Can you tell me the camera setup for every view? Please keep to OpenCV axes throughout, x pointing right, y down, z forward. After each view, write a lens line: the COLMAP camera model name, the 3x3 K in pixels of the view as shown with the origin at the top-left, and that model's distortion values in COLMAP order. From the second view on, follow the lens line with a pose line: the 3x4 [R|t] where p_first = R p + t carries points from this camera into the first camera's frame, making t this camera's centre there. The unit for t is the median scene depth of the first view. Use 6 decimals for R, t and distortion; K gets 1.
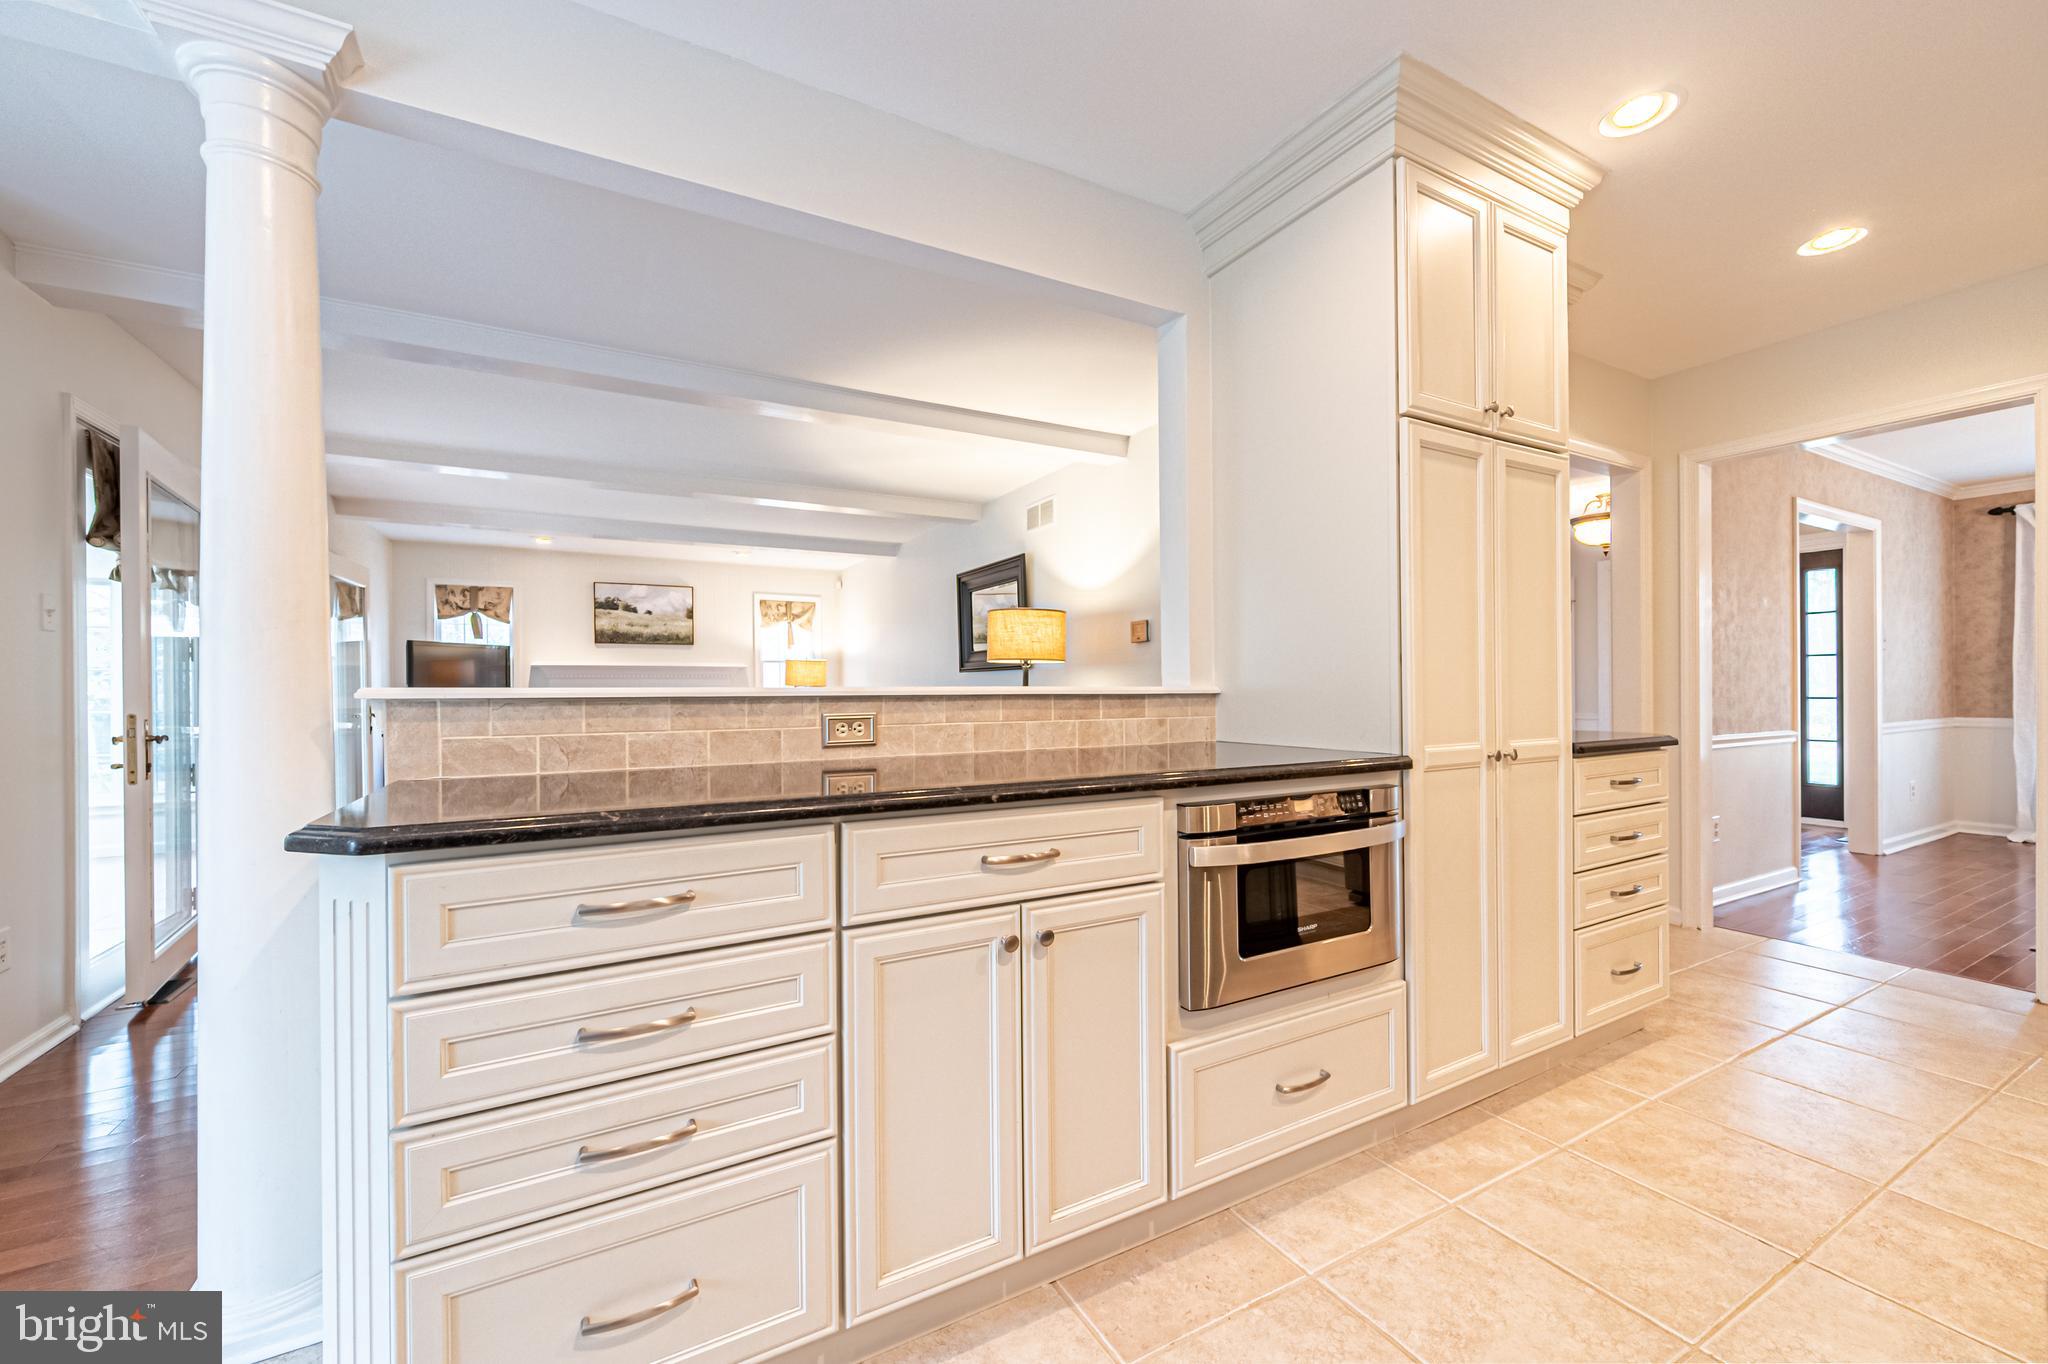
lens RADIAL K [[810.8, 0, 1025.8], [0, 810.8, 685.5], [0, 0, 1]] dist [0.000914, -0.000104]
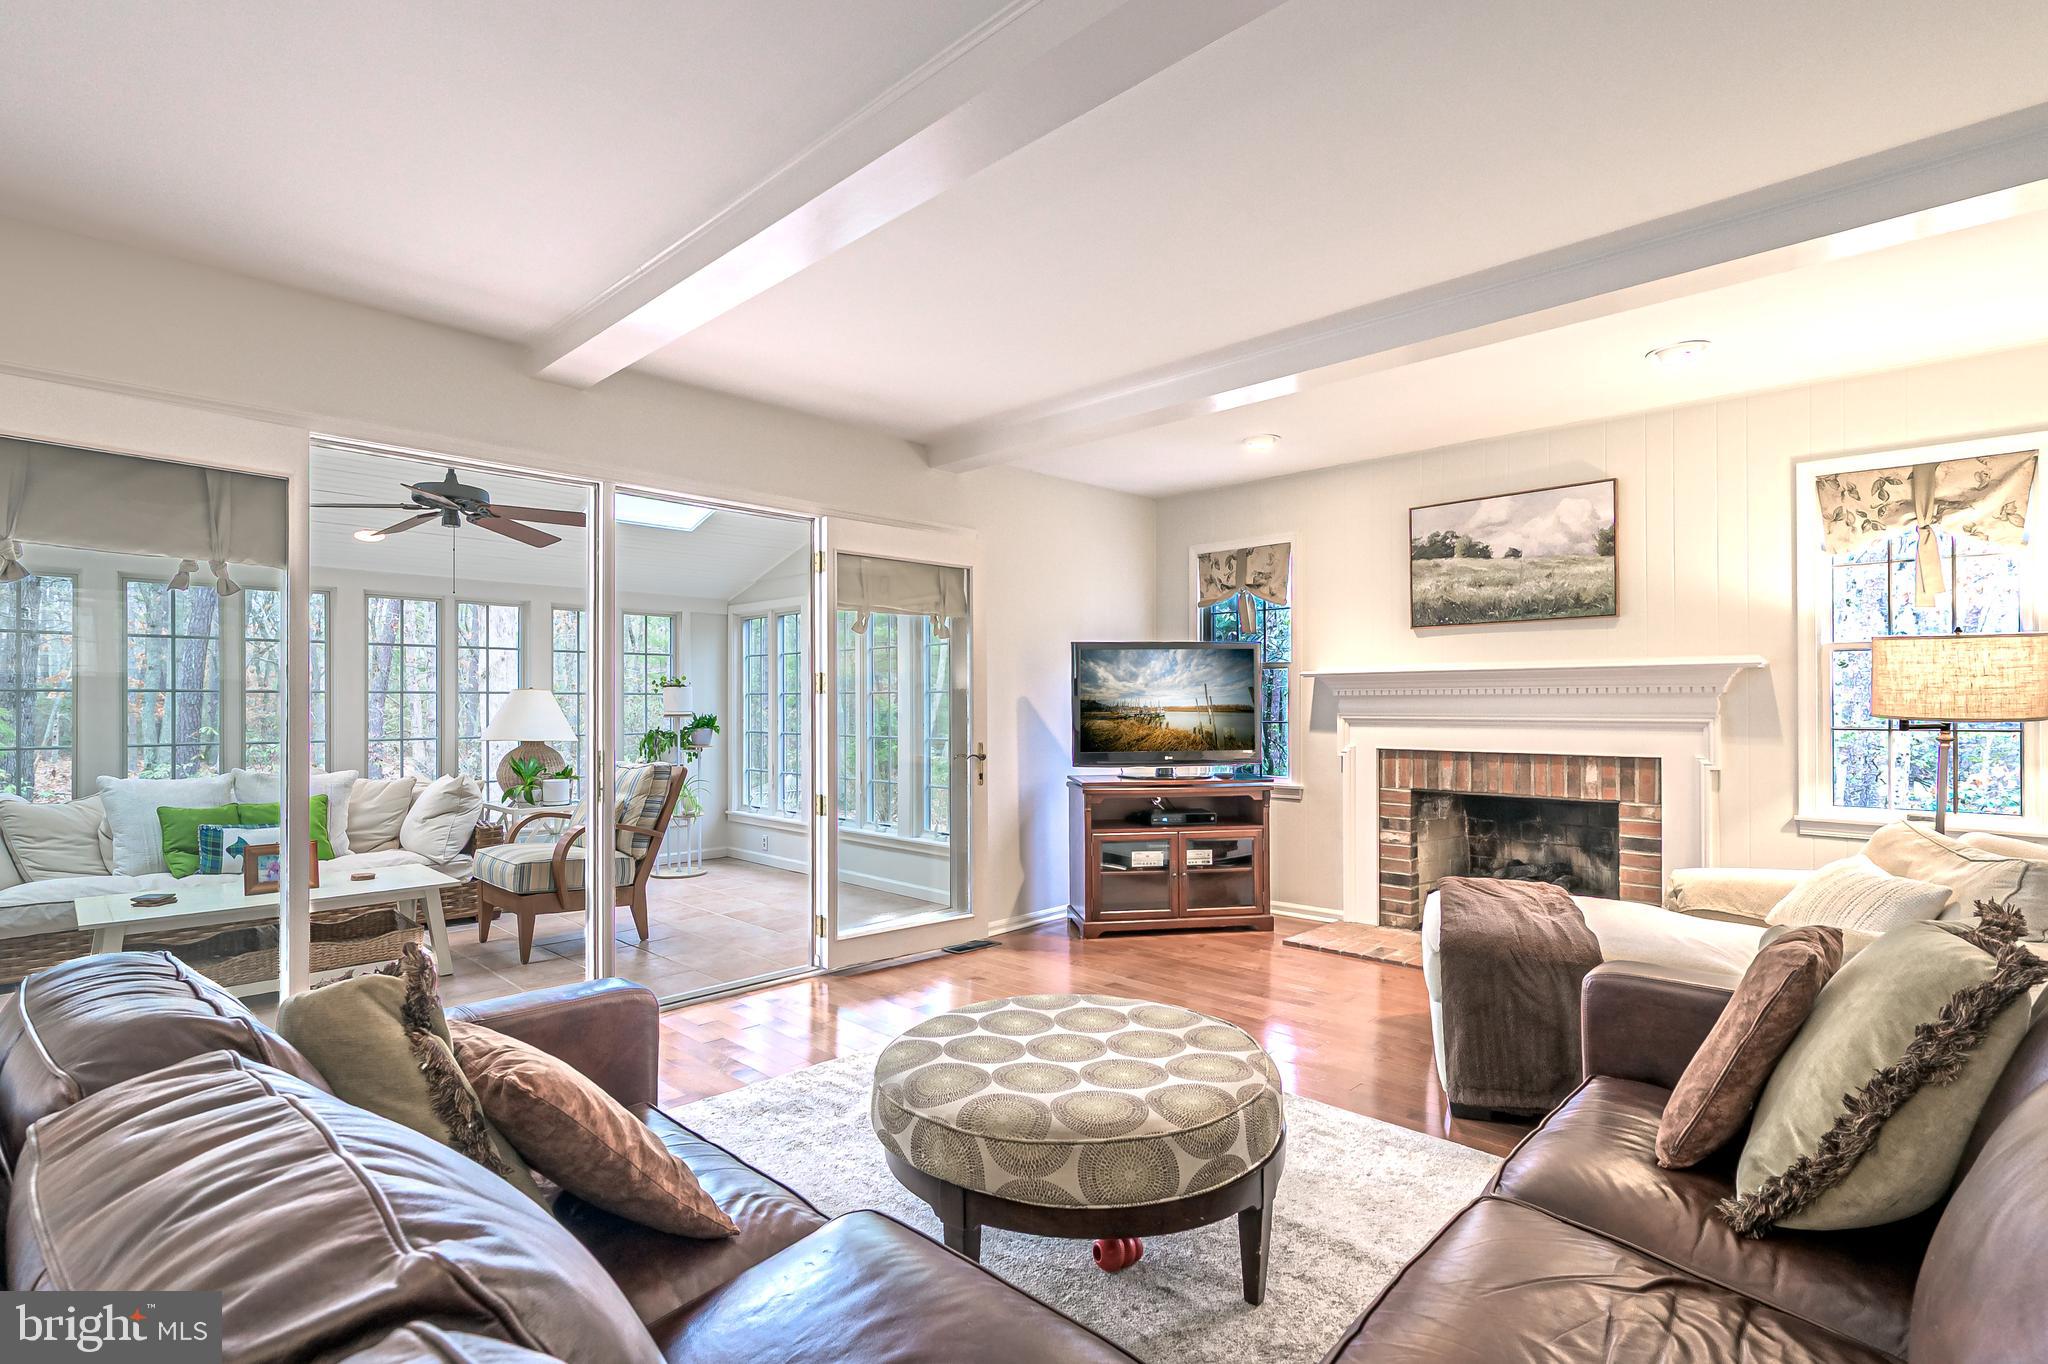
lens RADIAL K [[966.3, 0, 1023.2], [0, 966.3, 694.5], [0, 0, 1]] dist [-0.000275, -0.000082]
pose [[0.294716, -0.007151, -0.955558, -0.020754], [0.000202, 0.999972, -0.007421, -0.005422], [0.955585, 0.001994, 0.294709, 0.573802]]
